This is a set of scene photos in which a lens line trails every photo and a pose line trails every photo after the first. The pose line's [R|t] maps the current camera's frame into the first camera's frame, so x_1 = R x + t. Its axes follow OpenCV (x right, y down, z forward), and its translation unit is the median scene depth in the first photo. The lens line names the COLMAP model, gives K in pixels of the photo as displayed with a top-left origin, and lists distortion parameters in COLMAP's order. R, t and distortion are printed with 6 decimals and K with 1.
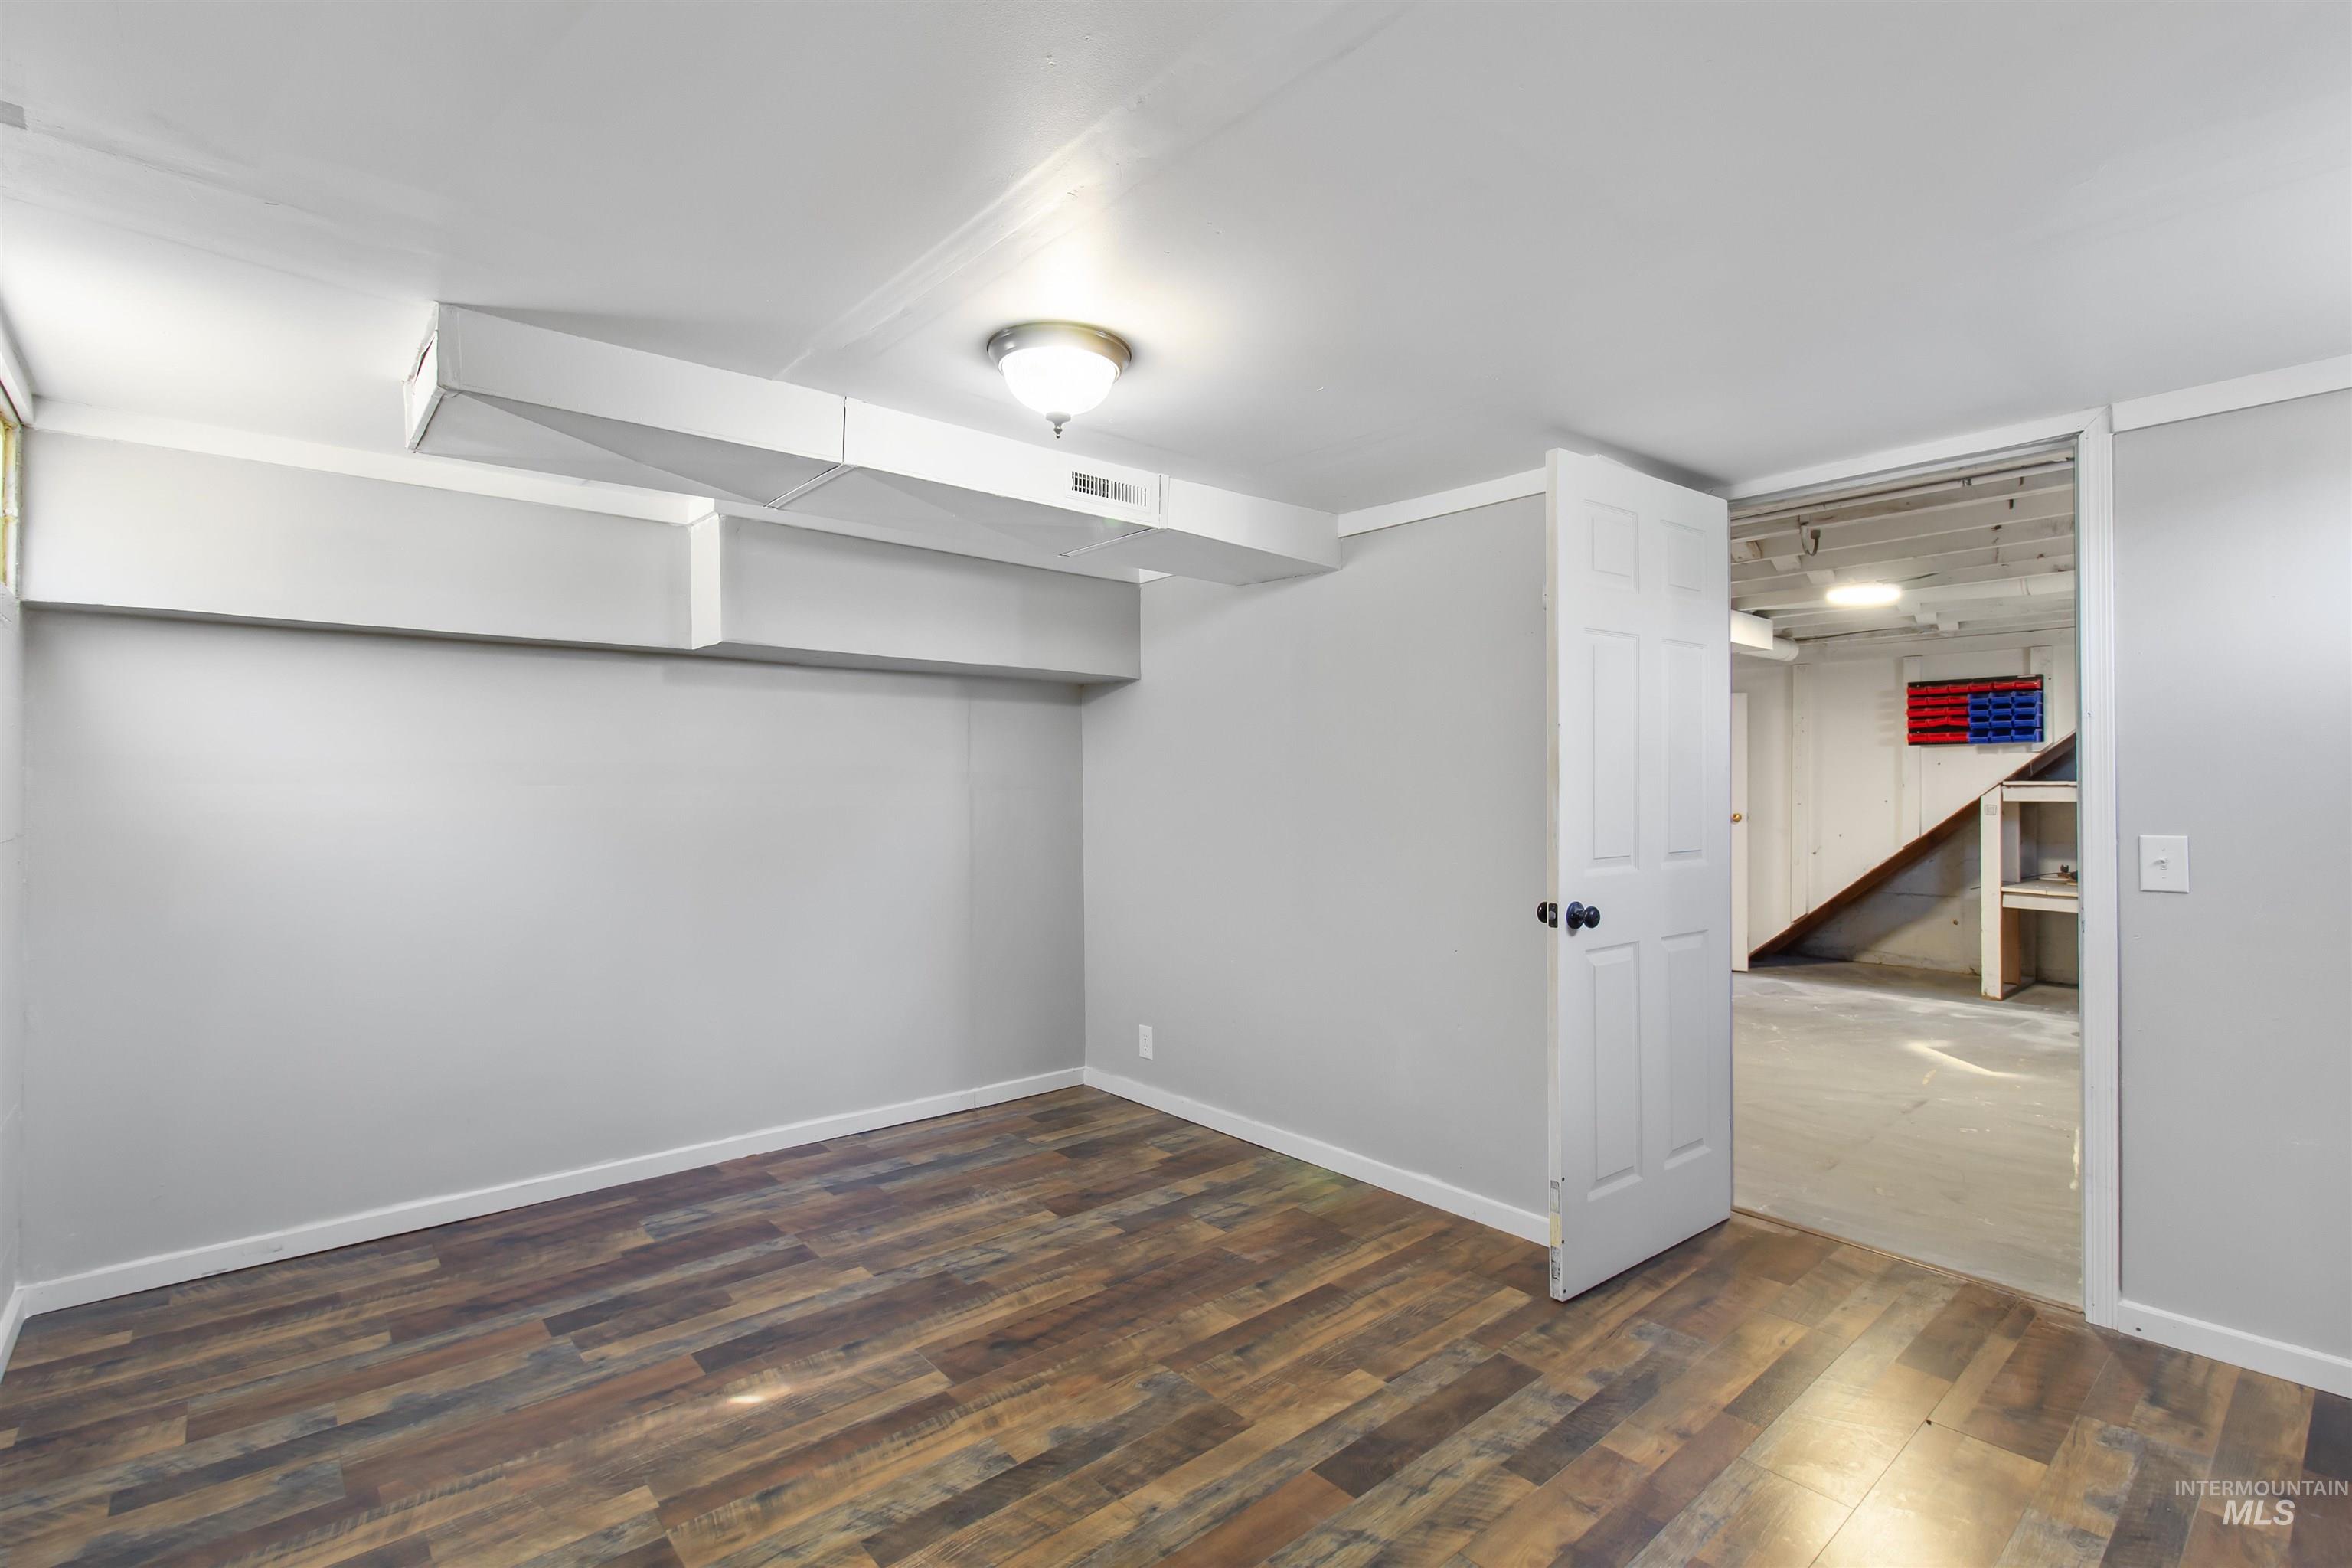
lens RADIAL K [[1085.4, 0, 1173.5], [0, 1085.4, 777.0], [0, 0, 1]] dist [0.000470, -0.000292]
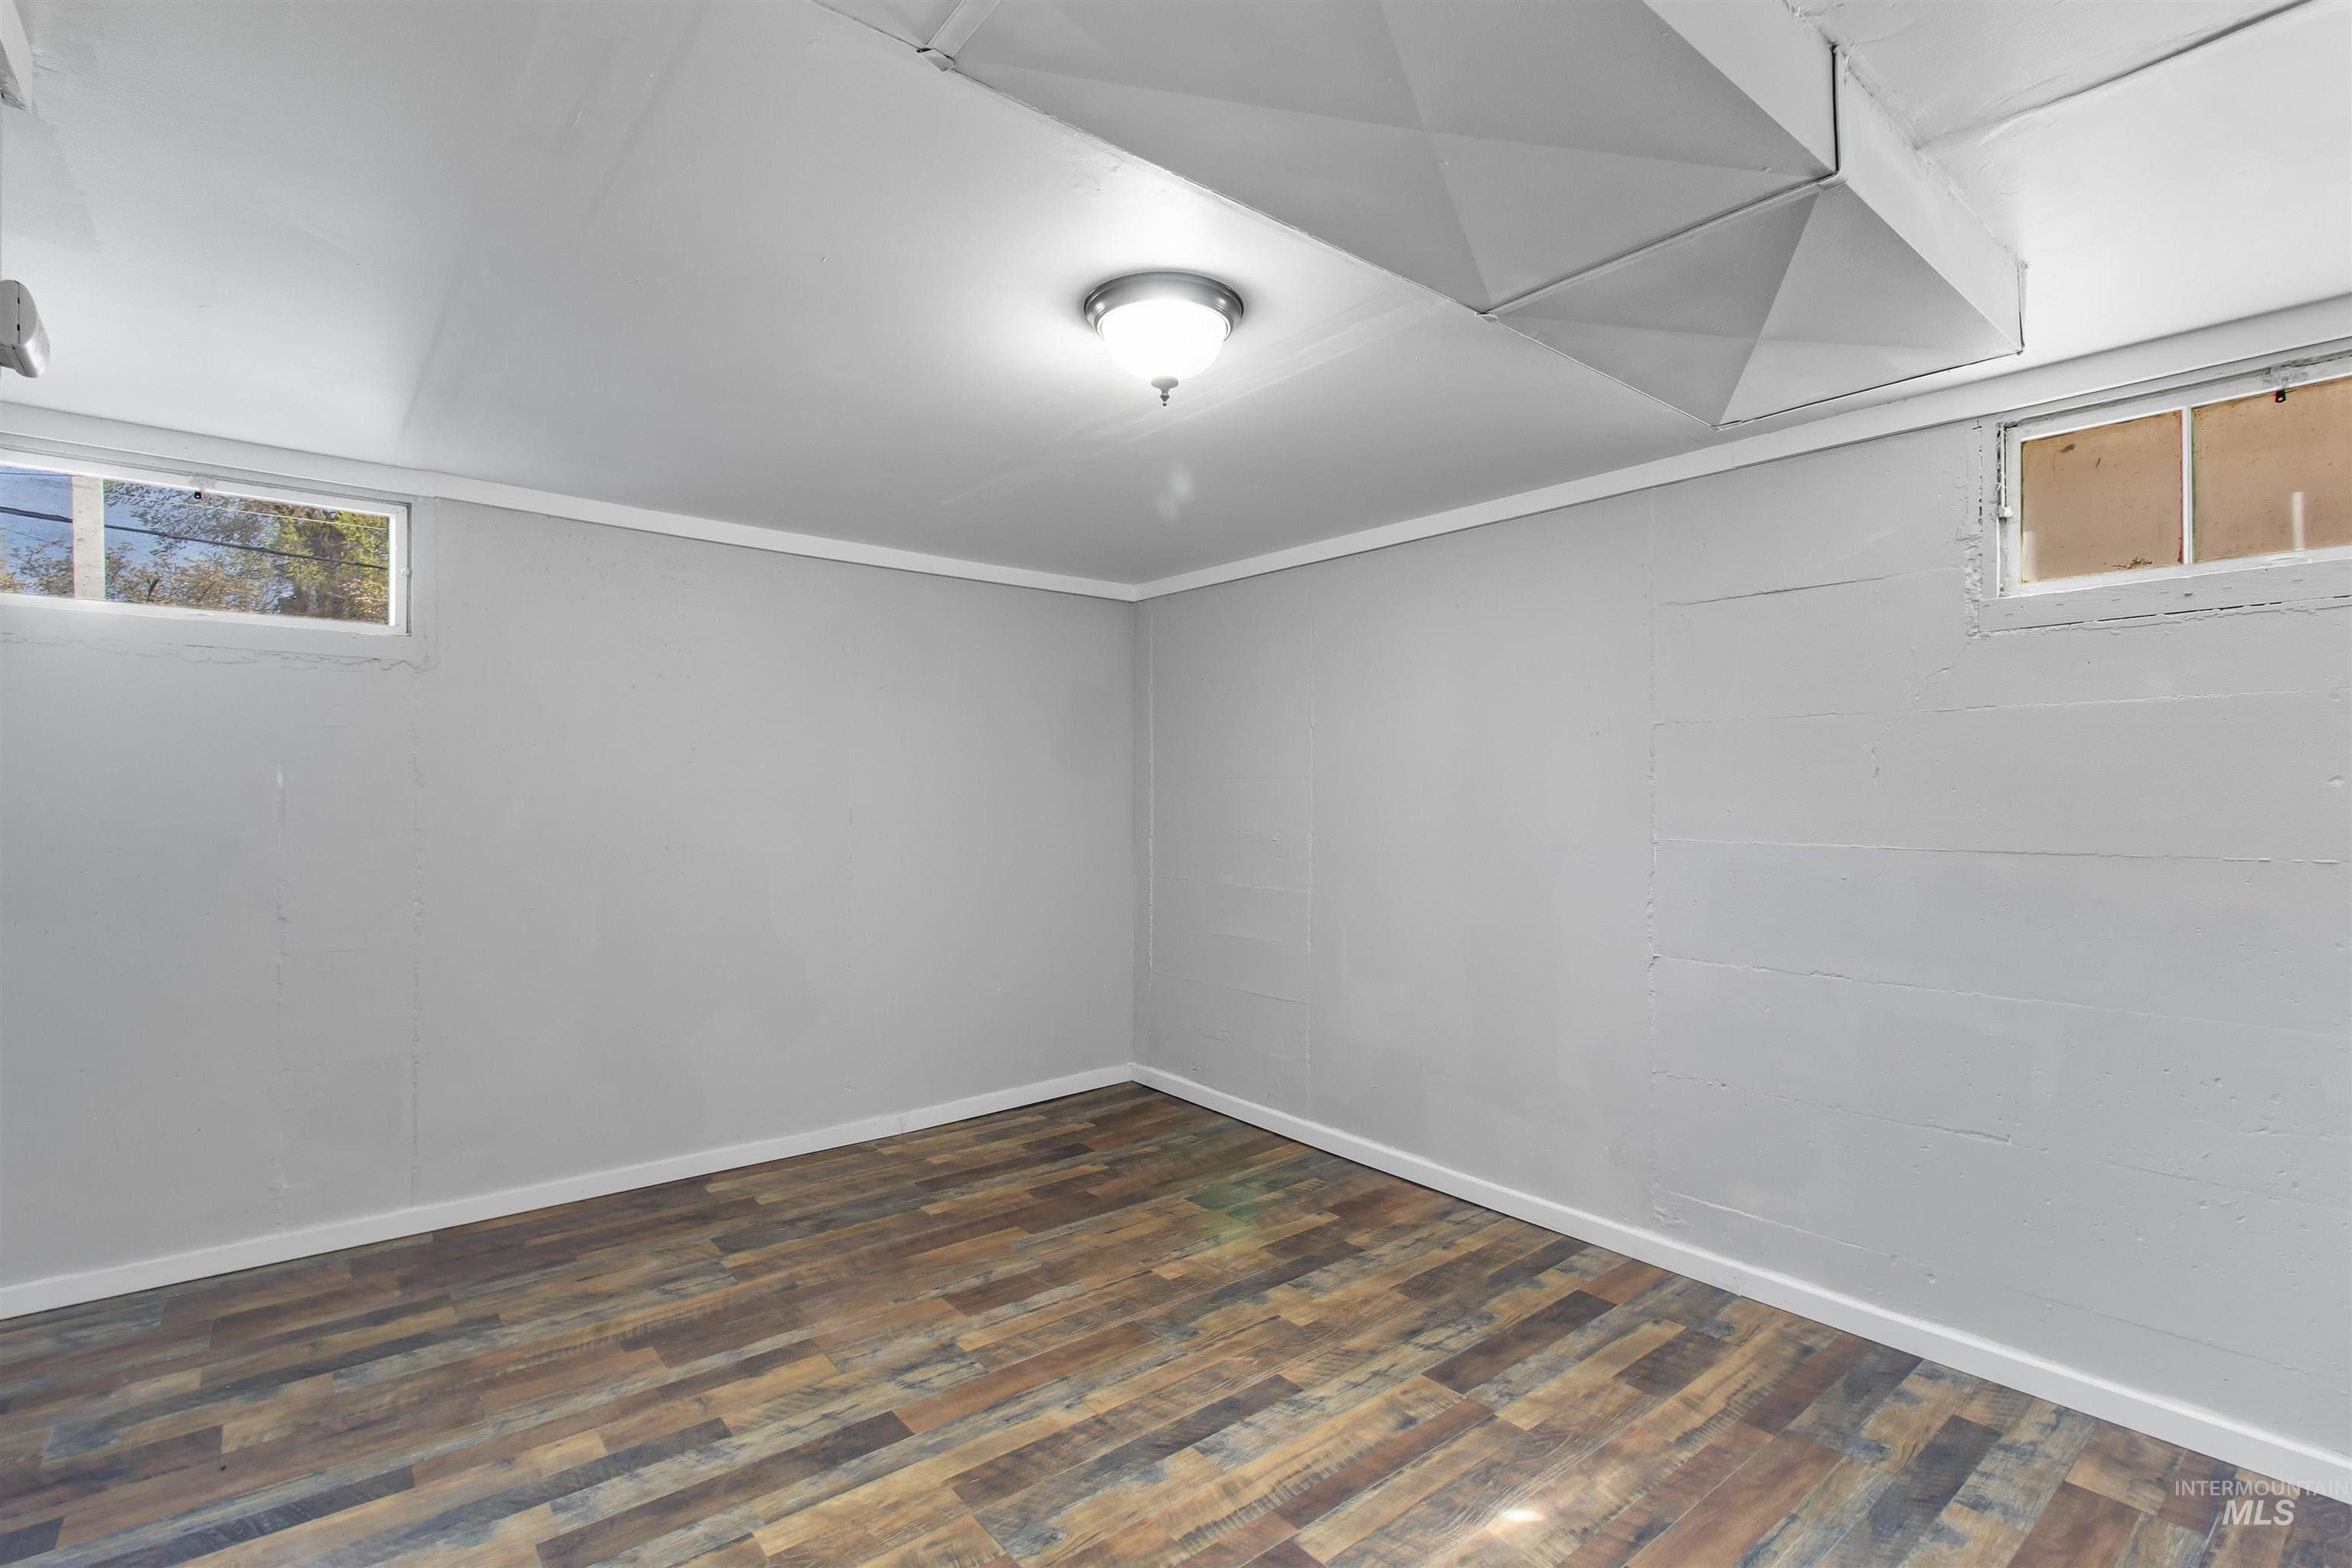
lens RADIAL K [[1085.4, 0, 1176.1], [0, 1085.4, 786.7], [0, 0, 1]] dist [0.000470, -0.000292]
pose [[-0.999510, -0.005708, 0.030760, -0.154279], [-0.006230, 0.999838, -0.016889, 0.021859], [-0.030659, -0.017073, -0.999384, 2.019194]]
